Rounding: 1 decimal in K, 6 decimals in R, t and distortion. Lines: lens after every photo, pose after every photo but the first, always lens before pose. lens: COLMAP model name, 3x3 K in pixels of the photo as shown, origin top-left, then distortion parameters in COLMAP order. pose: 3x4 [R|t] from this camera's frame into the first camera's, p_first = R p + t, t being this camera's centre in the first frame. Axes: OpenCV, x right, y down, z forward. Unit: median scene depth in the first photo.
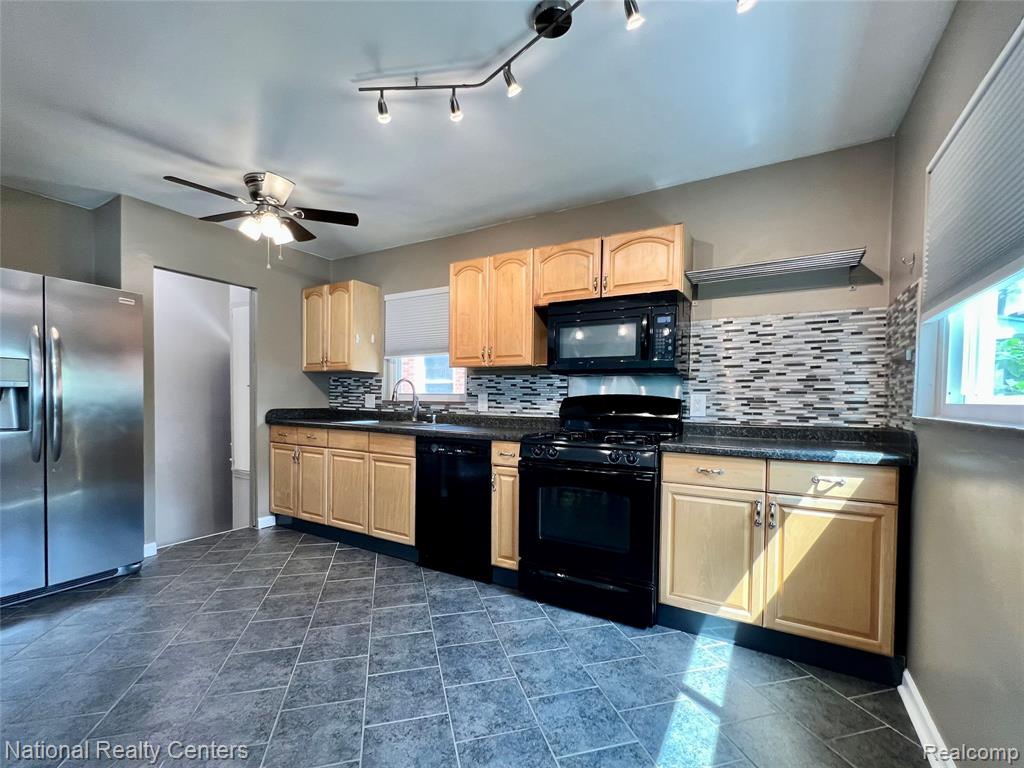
lens RADIAL K [[453.7, 0, 516.1], [0, 453.7, 410.3], [0, 0, 1]] dist [-0.004576, -0.000304]
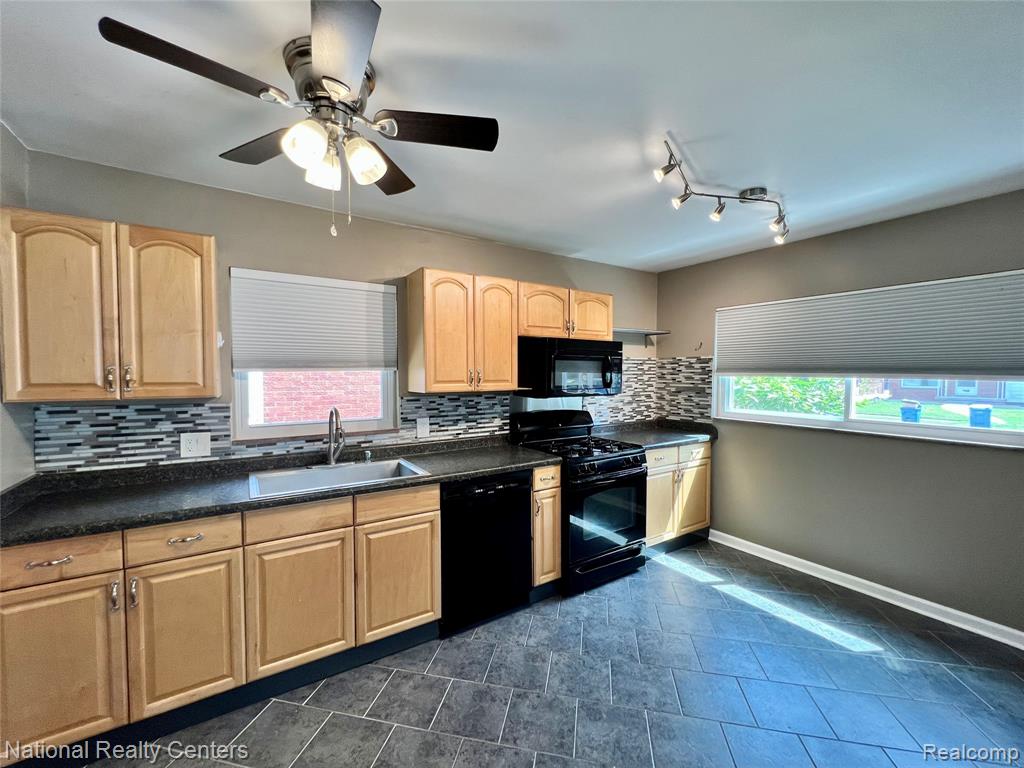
lens RADIAL K [[413.2, 0, 505.3], [0, 413.2, 385.2], [0, 0, 1]] dist [-0.002653, 0.000144]
pose [[0.456174, -0.042564, 0.888872, -0.915858], [0.026202, 0.999065, 0.034393, -0.157251], [-0.889505, 0.007601, 0.456863, 0.629138]]
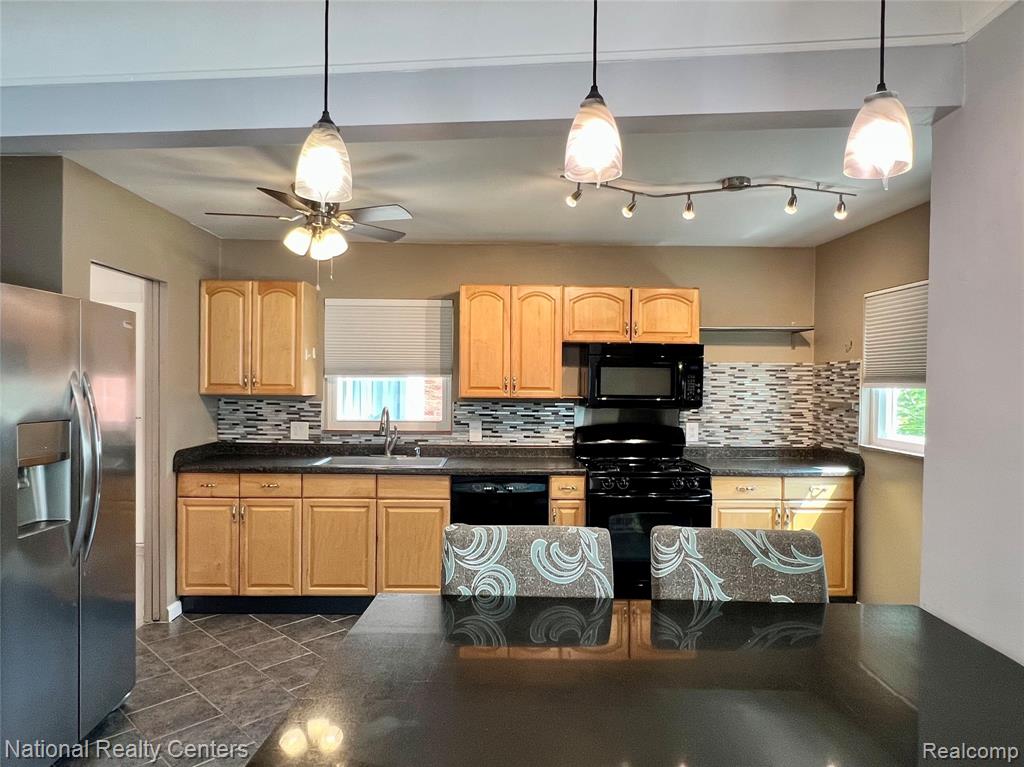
lens RADIAL K [[627.9, 0, 511.3], [0, 627.9, 385.0], [0, 0, 1]] dist [-0.002449, -0.001565]
pose [[0.849545, -0.008738, 0.527444, -0.883045], [0.014928, 0.999861, -0.007479, -0.130580], [-0.527305, 0.014228, 0.849557, -0.166255]]
